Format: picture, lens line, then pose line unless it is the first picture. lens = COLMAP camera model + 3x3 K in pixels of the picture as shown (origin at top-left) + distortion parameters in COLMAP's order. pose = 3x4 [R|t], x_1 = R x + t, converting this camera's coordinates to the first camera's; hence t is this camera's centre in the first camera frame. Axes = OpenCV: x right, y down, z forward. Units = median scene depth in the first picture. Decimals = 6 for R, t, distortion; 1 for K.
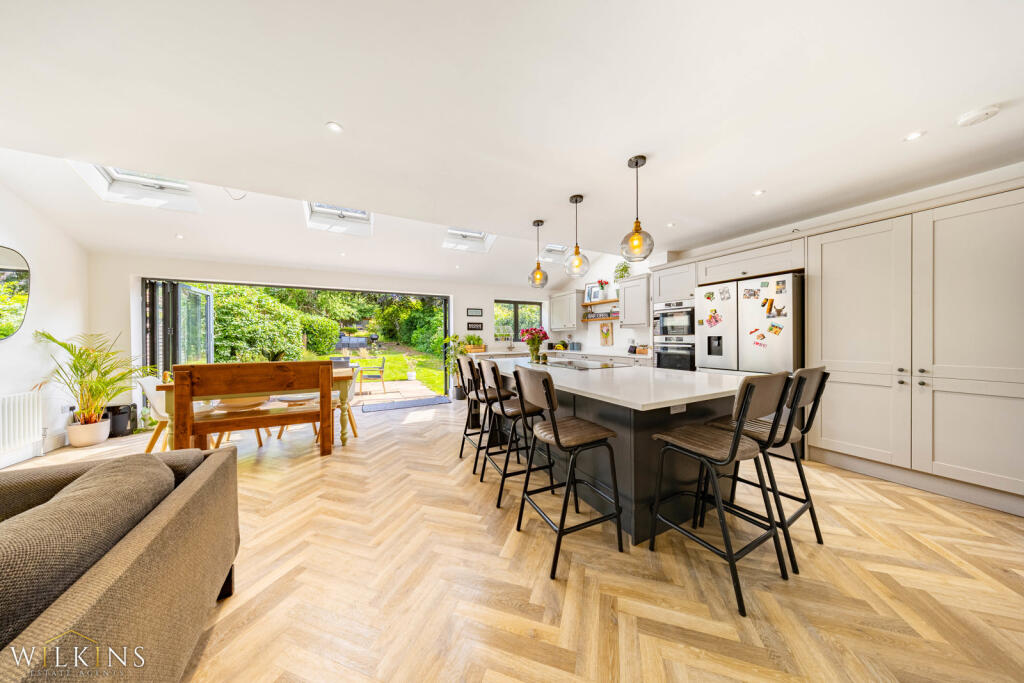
lens RADIAL K [[295.8, 0, 510.9], [0, 295.8, 337.7], [0, 0, 1]] dist [-0.001726, -0.000064]
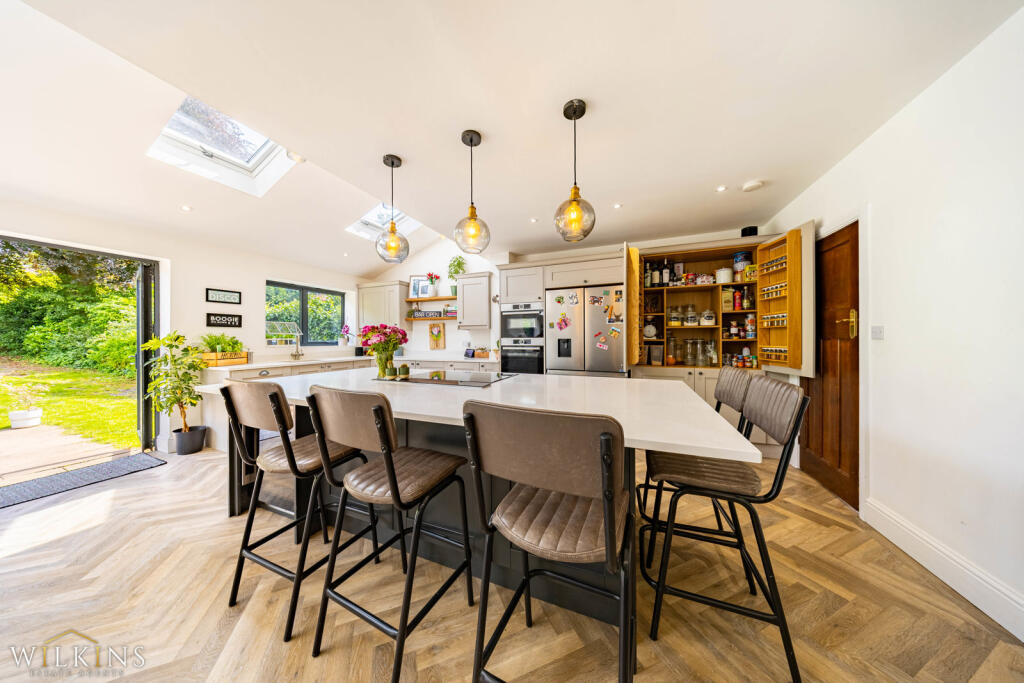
lens RADIAL K [[297.4, 0, 515.3], [0, 297.4, 339.8], [0, 0, 1]] dist [-0.001592, -0.000124]
pose [[0.761215, 0.002821, 0.648494, -0.072628], [-0.001407, 0.999995, -0.002699, 0.000452], [-0.648498, 0.001142, 0.761215, 0.199827]]
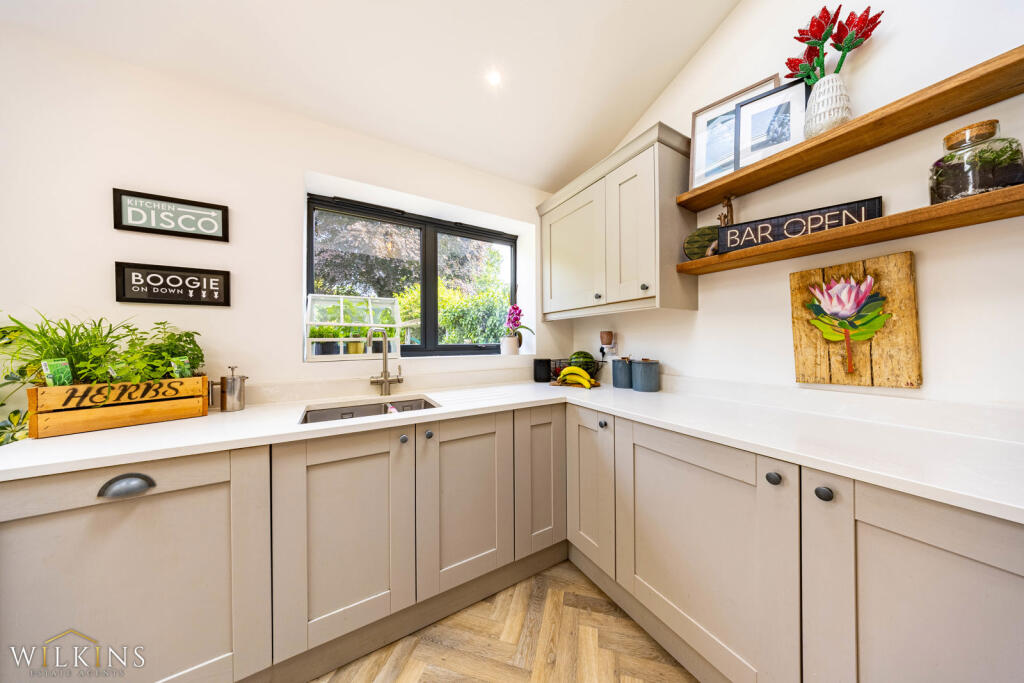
lens RADIAL K [[297.4, 0, 515.3], [0, 297.4, 339.8], [0, 0, 1]] dist [-0.001592, -0.000124]
pose [[0.999006, 0.001272, 0.044552, 0.116963], [-0.001005, 0.999981, -0.006012, -0.000234], [-0.044559, 0.005962, 0.998989, 0.887480]]
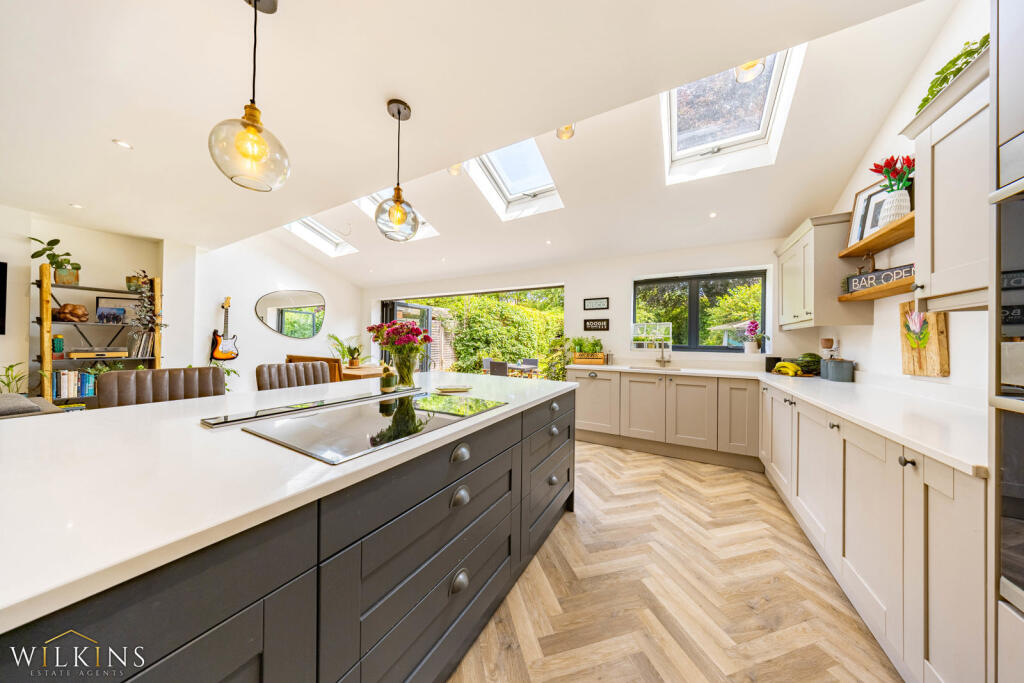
lens RADIAL K [[297.2, 0, 507.1], [0, 297.2, 337.6], [0, 0, 1]] dist [0.000310, -0.000076]
pose [[0.537522, 0.003032, -0.843244, 0.375665], [-0.016006, 0.999850, -0.006608, -0.002860], [0.843098, 0.017049, 0.537490, 0.537112]]
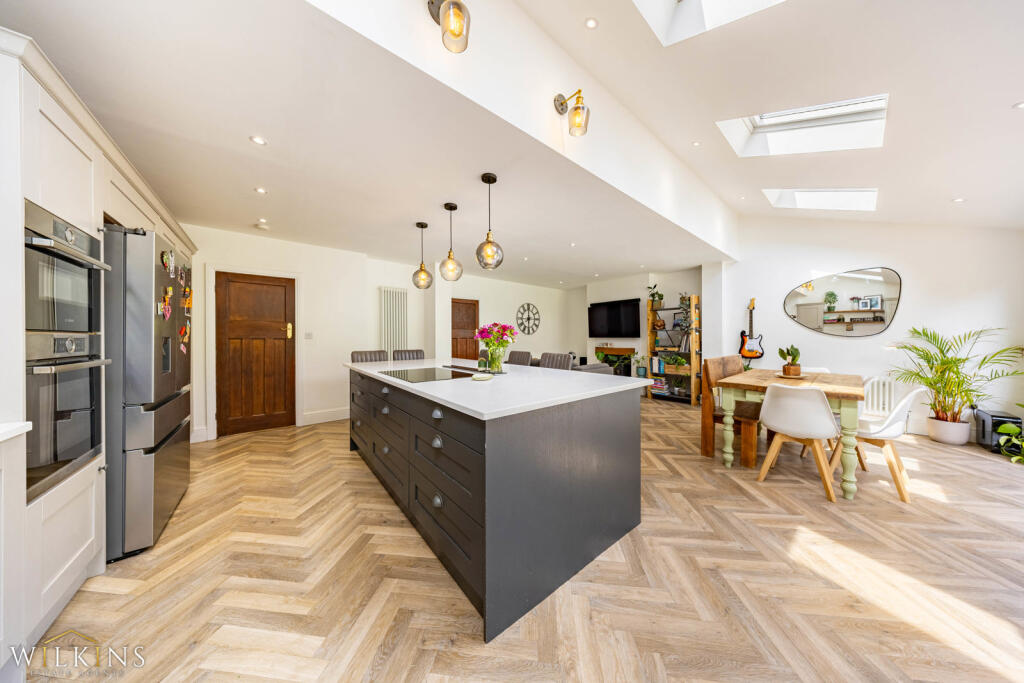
lens RADIAL K [[297.4, 0, 515.3], [0, 297.4, 339.8], [0, 0, 1]] dist [-0.001592, -0.000124]
pose [[-0.976672, 0.007465, -0.214608, 0.118231], [0.005984, 0.999954, 0.007551, 0.000417], [0.214655, 0.006090, -0.976671, 1.036774]]
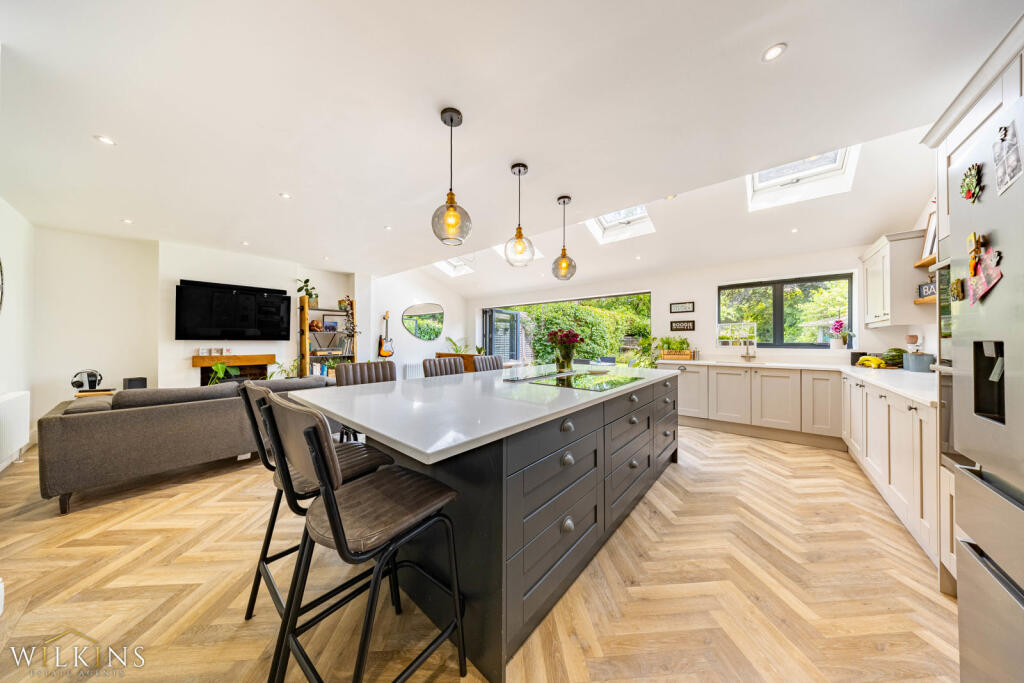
lens RADIAL K [[295.8, 0, 510.9], [0, 295.8, 337.7], [0, 0, 1]] dist [-0.001726, -0.000064]
pose [[0.369852, -0.003007, -0.929086, 0.482854], [-0.003304, 0.999984, -0.004551, -0.003287], [0.929085, 0.004752, 0.369837, 0.342303]]
